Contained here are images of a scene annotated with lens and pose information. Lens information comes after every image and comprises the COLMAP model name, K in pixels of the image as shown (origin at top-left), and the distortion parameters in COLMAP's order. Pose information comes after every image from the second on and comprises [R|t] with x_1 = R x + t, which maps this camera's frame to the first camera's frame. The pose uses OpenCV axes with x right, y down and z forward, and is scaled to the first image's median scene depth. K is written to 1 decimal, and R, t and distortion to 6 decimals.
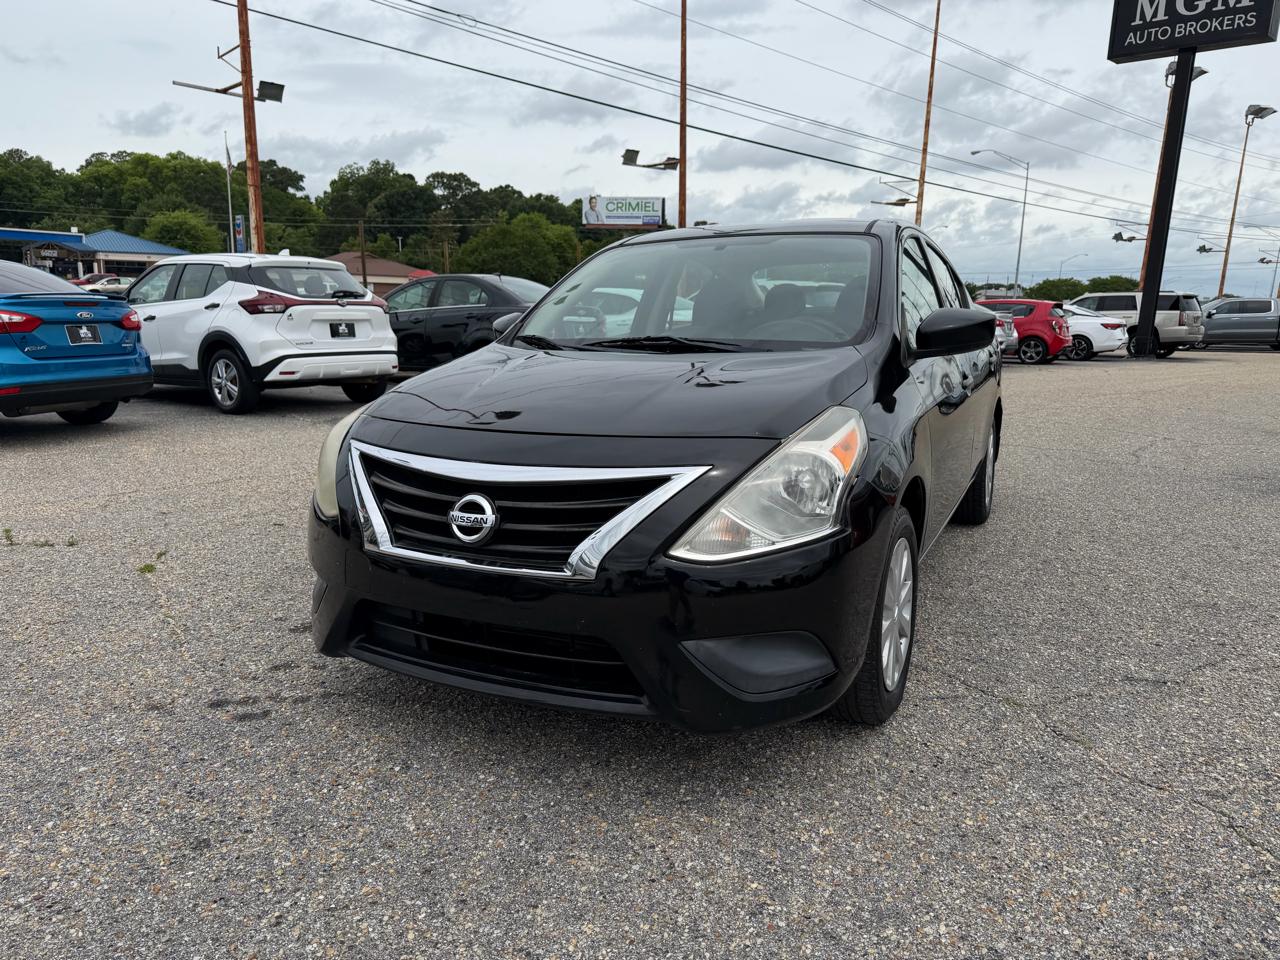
lens RADIAL K [[900.7, 0, 635.8], [0, 900.7, 471.1], [0, 0, 1]] dist [0.027500, -0.035740]
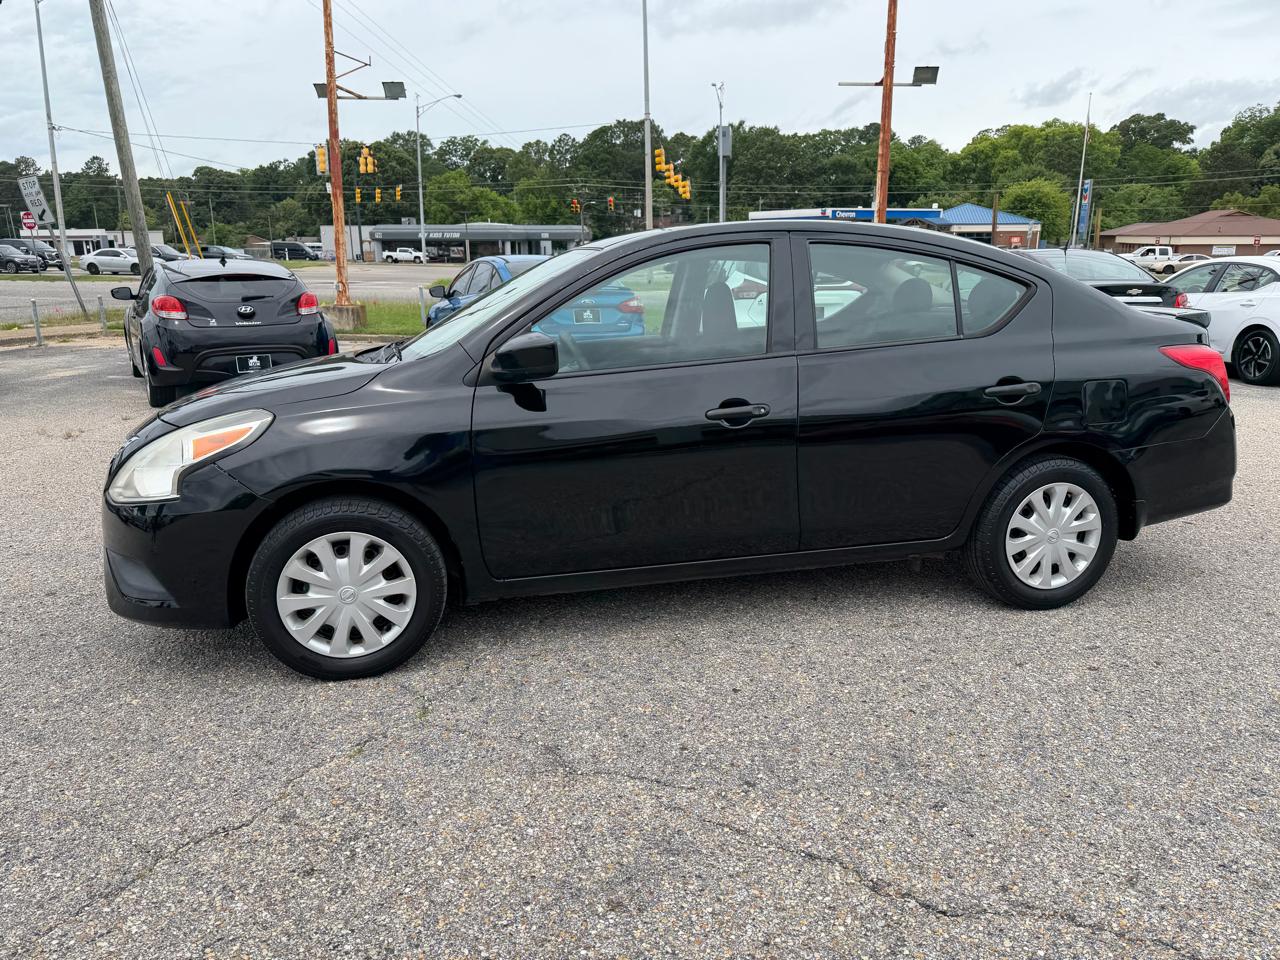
lens RADIAL K [[900.7, 0, 636.1], [0, 900.7, 473.1], [0, 0, 1]] dist [0.027500, -0.035740]
pose [[0.639623, 0.157044, -0.752475, 0.474481], [-0.128611, 0.986973, 0.096661, -0.054404], [0.757853, 0.034950, 0.651488, 0.179105]]
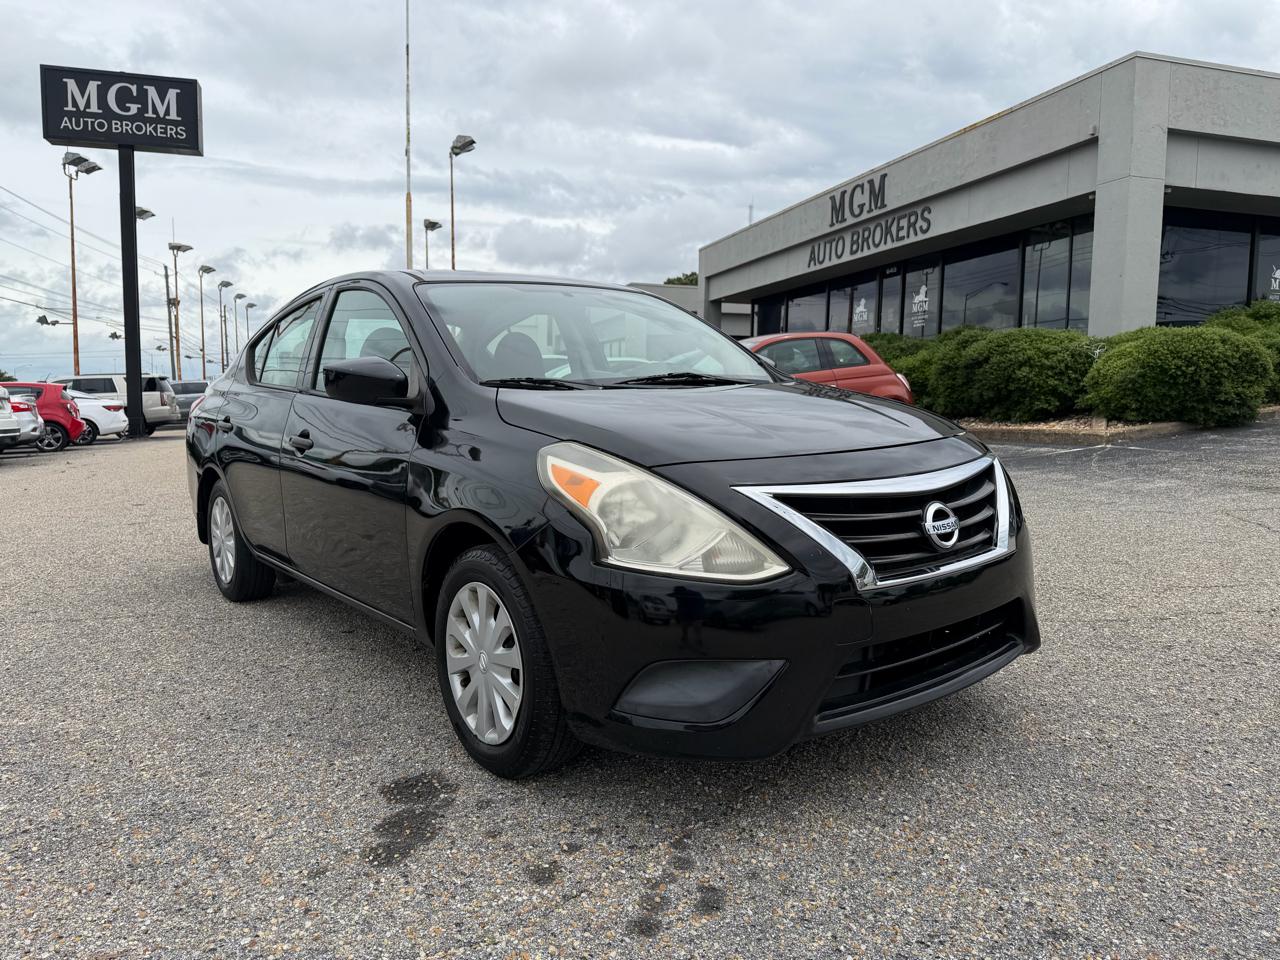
lens RADIAL K [[900.7, 0, 635.2], [0, 900.7, 463.4], [0, 0, 1]] dist [0.027500, -0.035740]
pose [[0.431325, -0.094297, 0.897255, -0.365518], [0.186523, 0.982357, 0.013576, -0.028355], [-0.882705, 0.161503, 0.441304, 0.240743]]
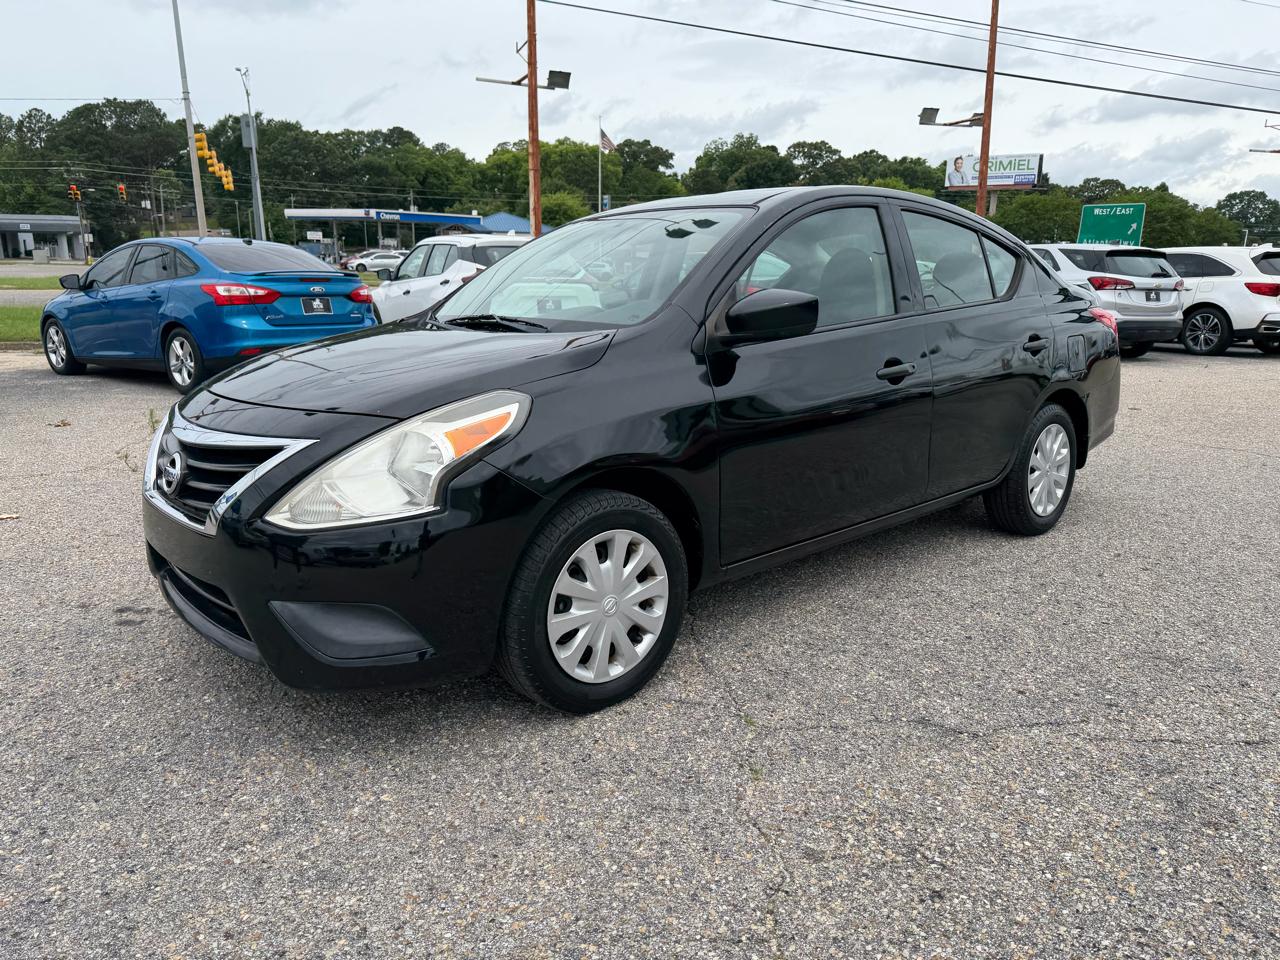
lens RADIAL K [[900.7, 0, 636.2], [0, 900.7, 476.4], [0, 0, 1]] dist [0.027500, -0.035740]
pose [[0.927737, 0.076093, -0.365395, 0.226342], [-0.062767, 0.996862, 0.048230, -0.010372], [0.367918, -0.021810, 0.929602, 0.040413]]
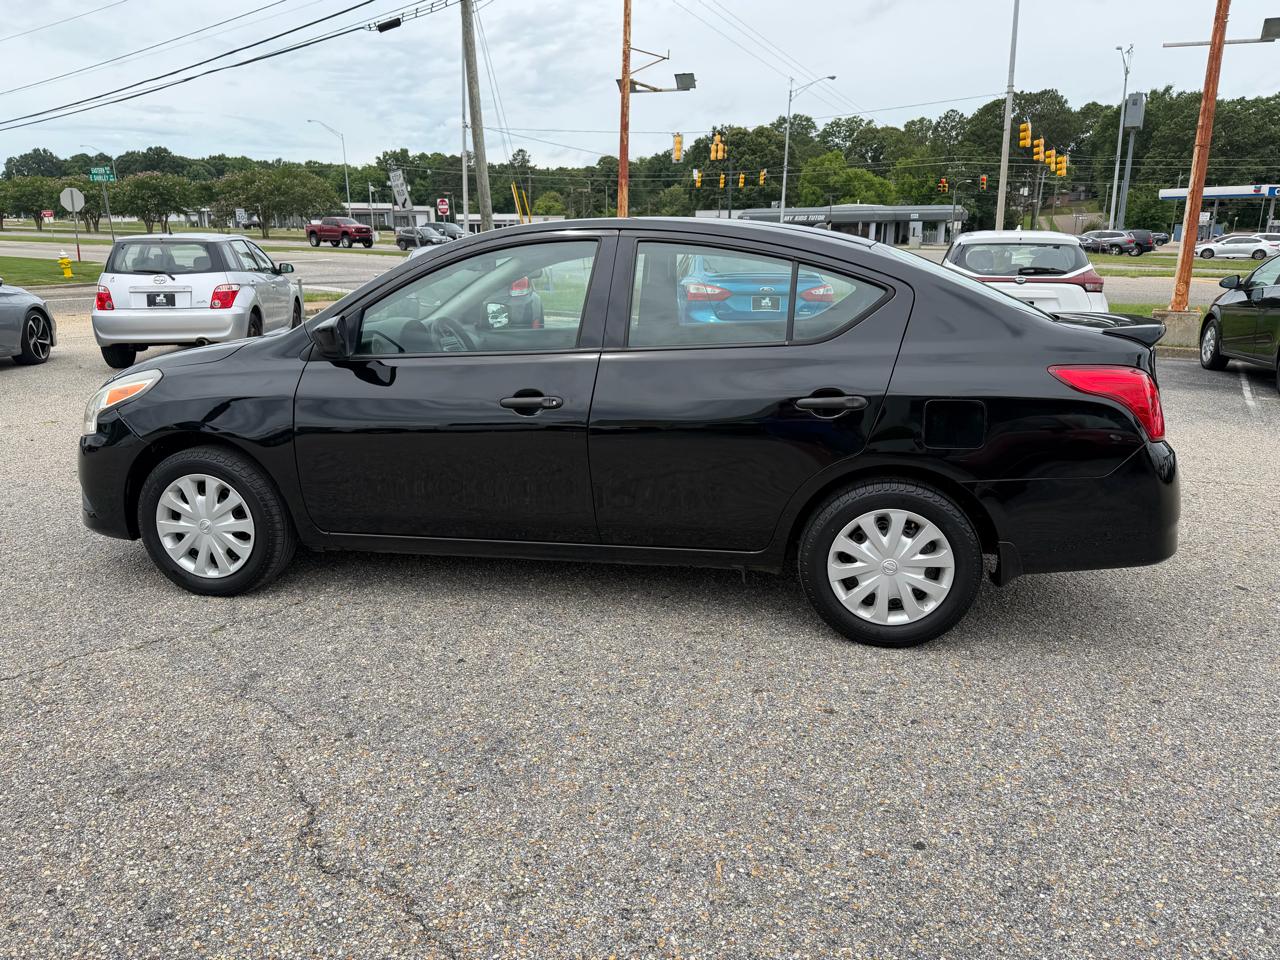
lens RADIAL K [[900.7, 0, 638.7], [0, 900.7, 466.5], [0, 0, 1]] dist [0.027500, -0.035740]
pose [[0.291889, 0.215238, -0.931919, 0.618494], [-0.178985, 0.969430, 0.167841, -0.101762], [0.939556, 0.117808, 0.321490, 0.404260]]
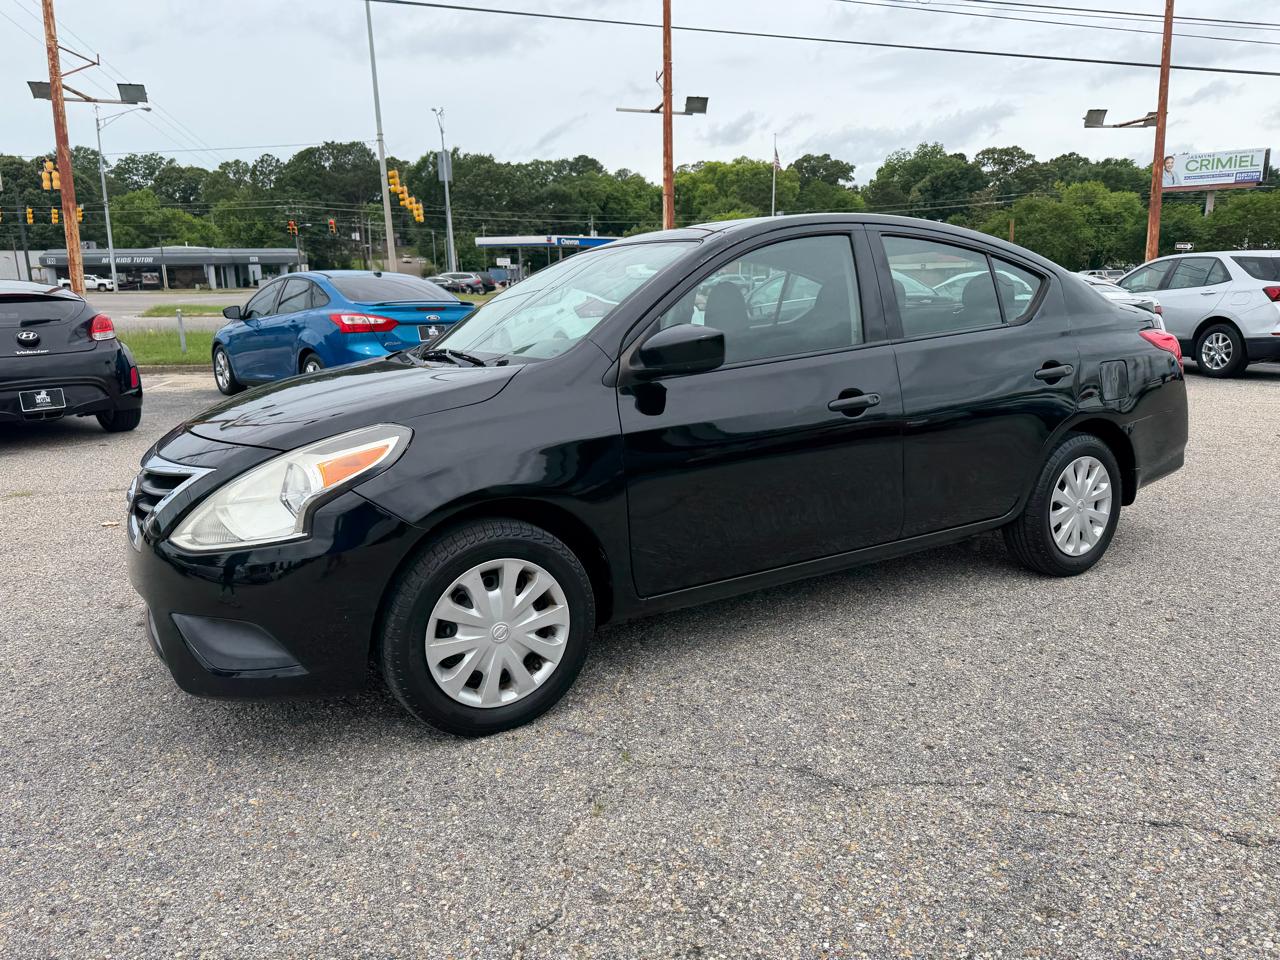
lens RADIAL K [[900.7, 0, 634.9], [0, 900.7, 463.9], [0, 0, 1]] dist [0.027500, -0.035740]
pose [[0.838301, 0.078601, -0.539512, 0.323087], [-0.073952, 0.996801, 0.030316, -0.024393], [0.540169, 0.014483, 0.841432, 0.082852]]
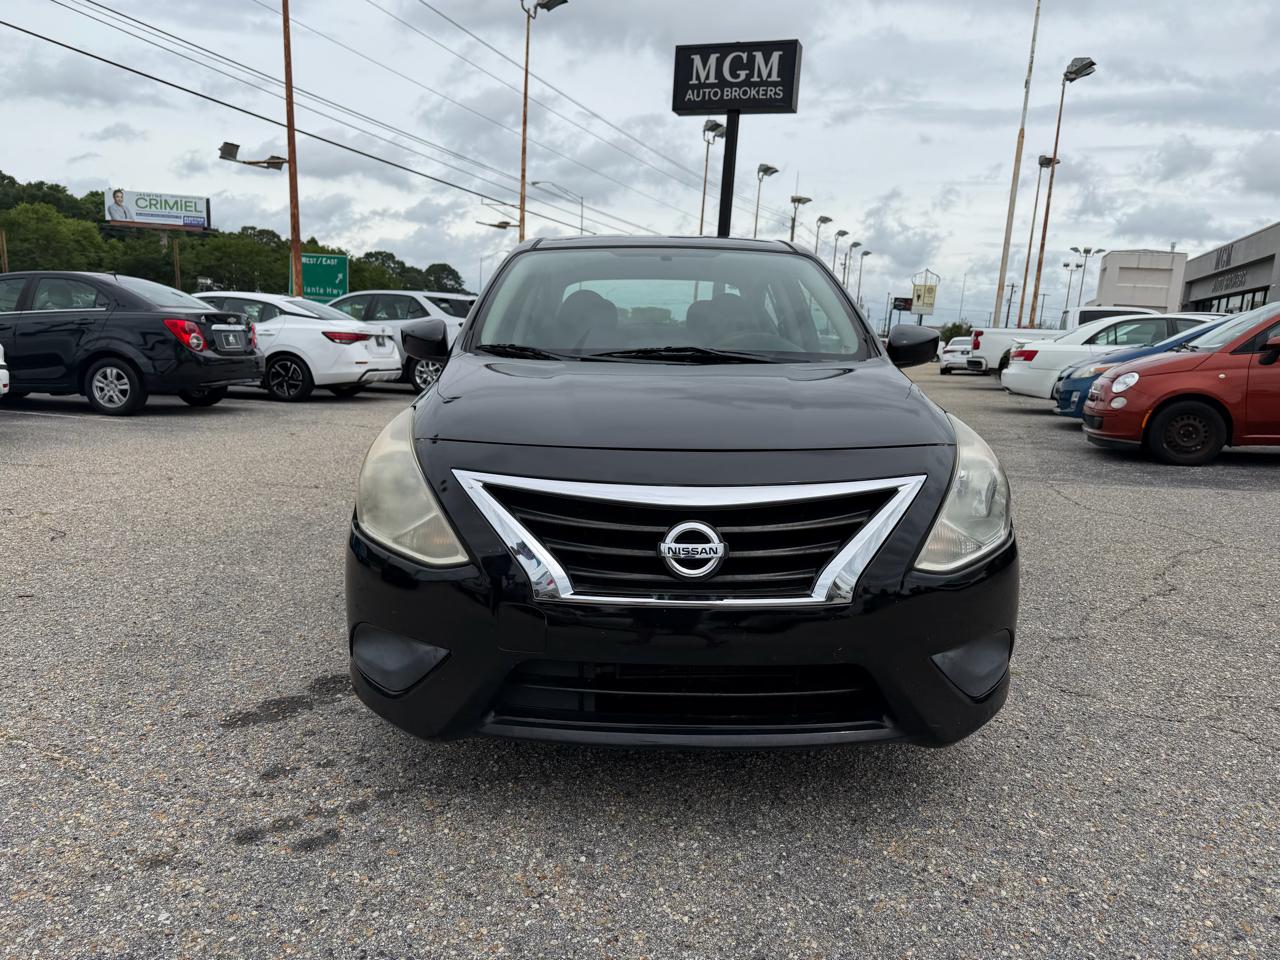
lens RADIAL K [[900.7, 0, 633.3], [0, 900.7, 472.8], [0, 0, 1]] dist [0.027500, -0.035740]
pose [[0.893207, -0.052311, 0.446593, -0.178549], [0.059681, 0.998215, -0.002439, -0.006785], [-0.445668, 0.028832, 0.894734, 0.068683]]
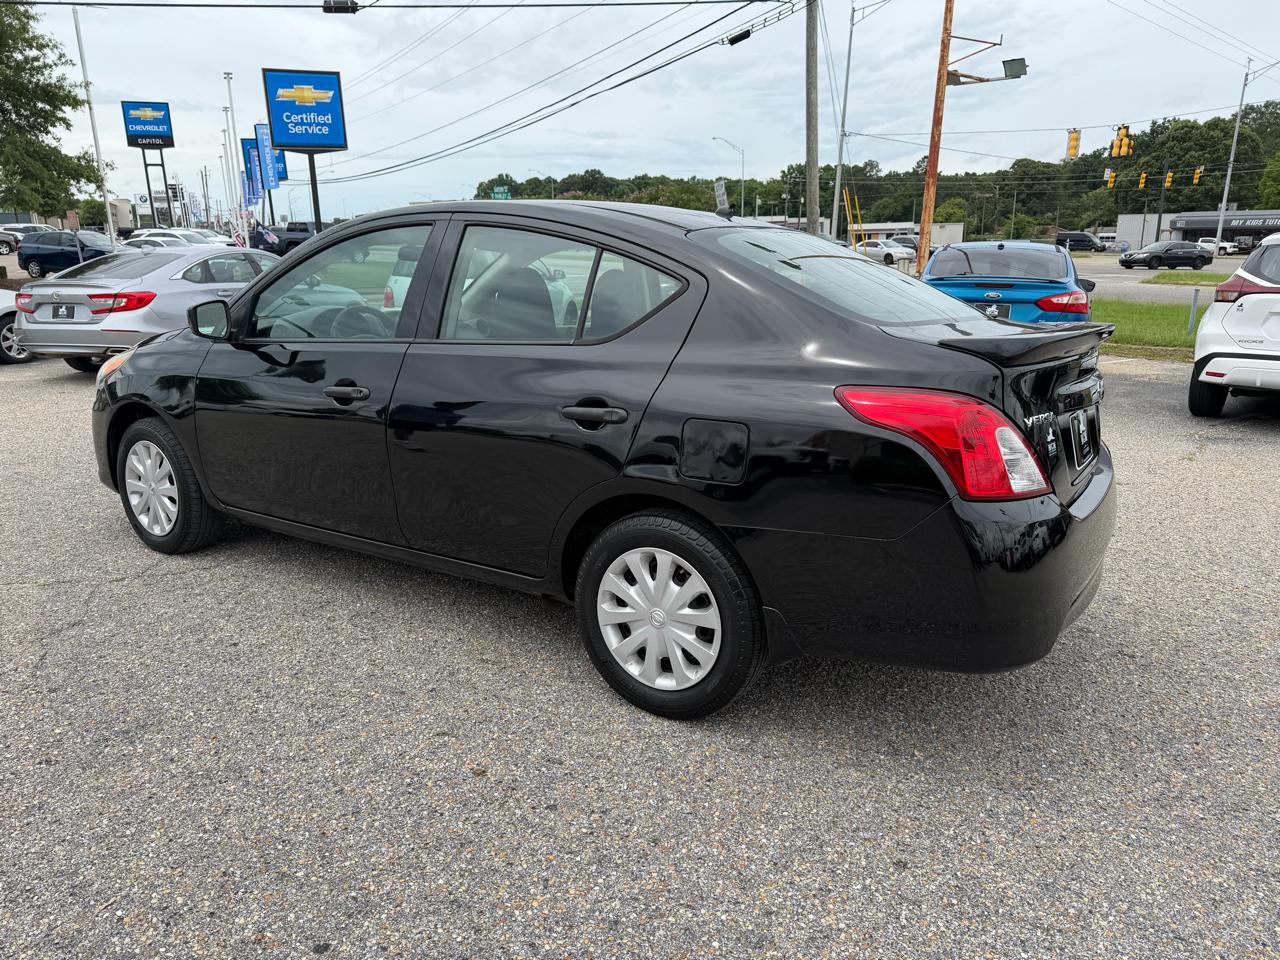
lens RADIAL K [[900.7, 0, 645.5], [0, 900.7, 471.9], [0, 0, 1]] dist [0.027500, -0.035740]
pose [[-0.119289, 0.218433, -0.968534, 0.591505], [-0.191742, 0.952067, 0.238335, -0.142569], [0.974169, 0.214139, -0.071689, 0.672551]]
